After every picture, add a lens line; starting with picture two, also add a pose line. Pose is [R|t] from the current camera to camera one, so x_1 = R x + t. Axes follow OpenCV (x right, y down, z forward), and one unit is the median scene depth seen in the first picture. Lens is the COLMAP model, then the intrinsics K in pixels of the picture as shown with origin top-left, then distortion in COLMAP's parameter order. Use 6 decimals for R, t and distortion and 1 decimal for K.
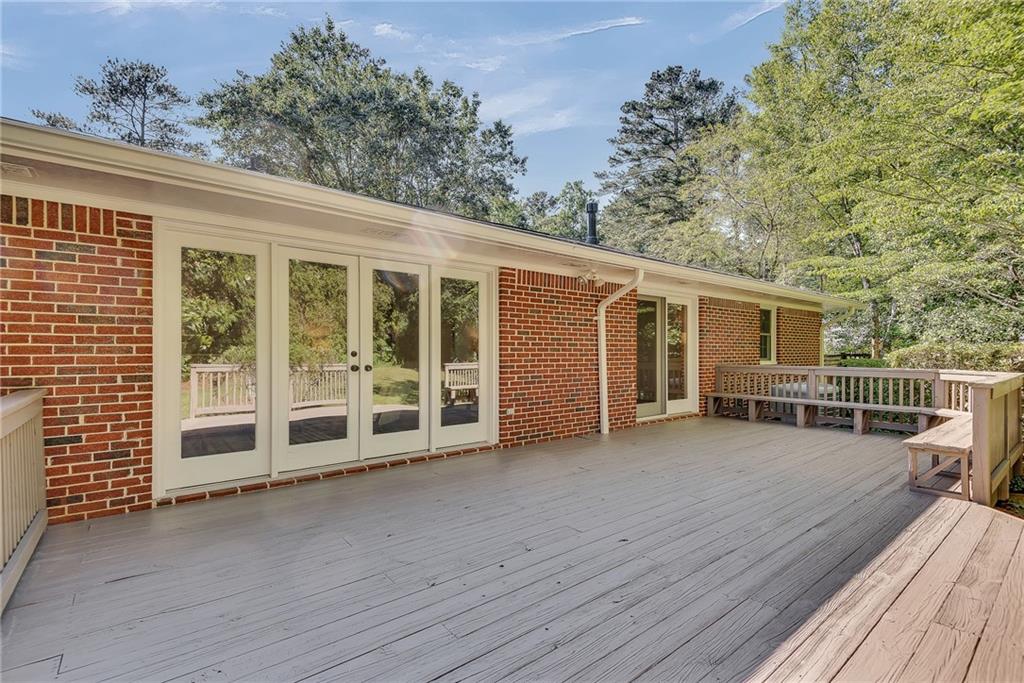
lens RADIAL K [[484.9, 0, 512.1], [0, 484.9, 345.9], [0, 0, 1]] dist [0.003836, -0.000299]
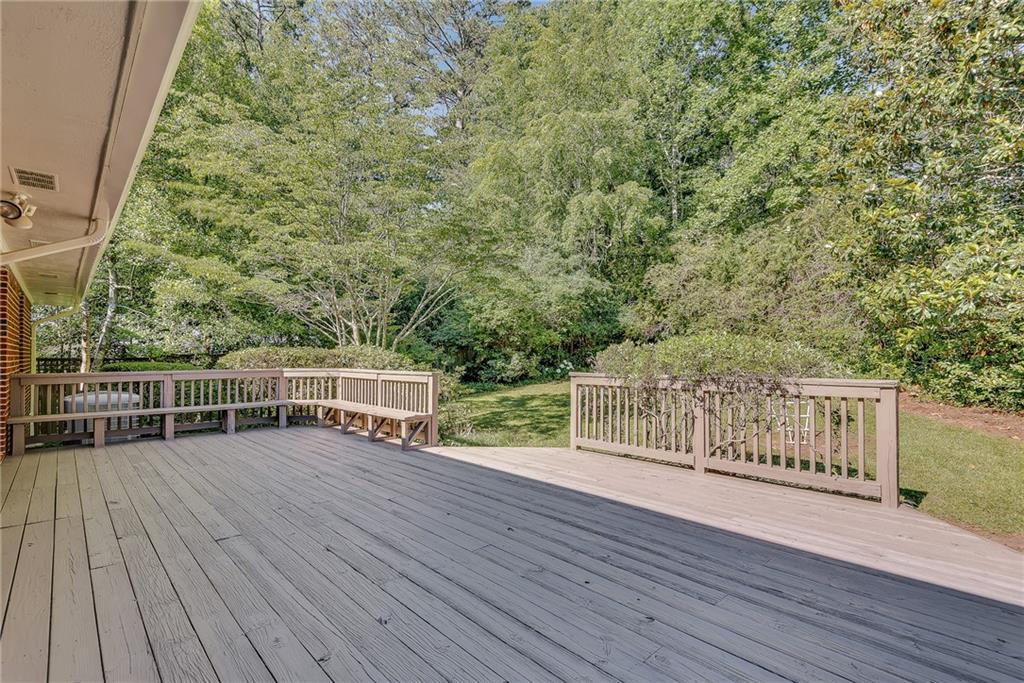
lens RADIAL K [[484.9, 0, 512.1], [0, 484.9, 345.9], [0, 0, 1]] dist [0.003836, -0.000299]
pose [[-0.076963, 0.013016, 0.996949, -0.320664], [-0.007882, 0.999876, -0.013663, 0.002804], [-0.997003, -0.008910, -0.076851, 0.421326]]
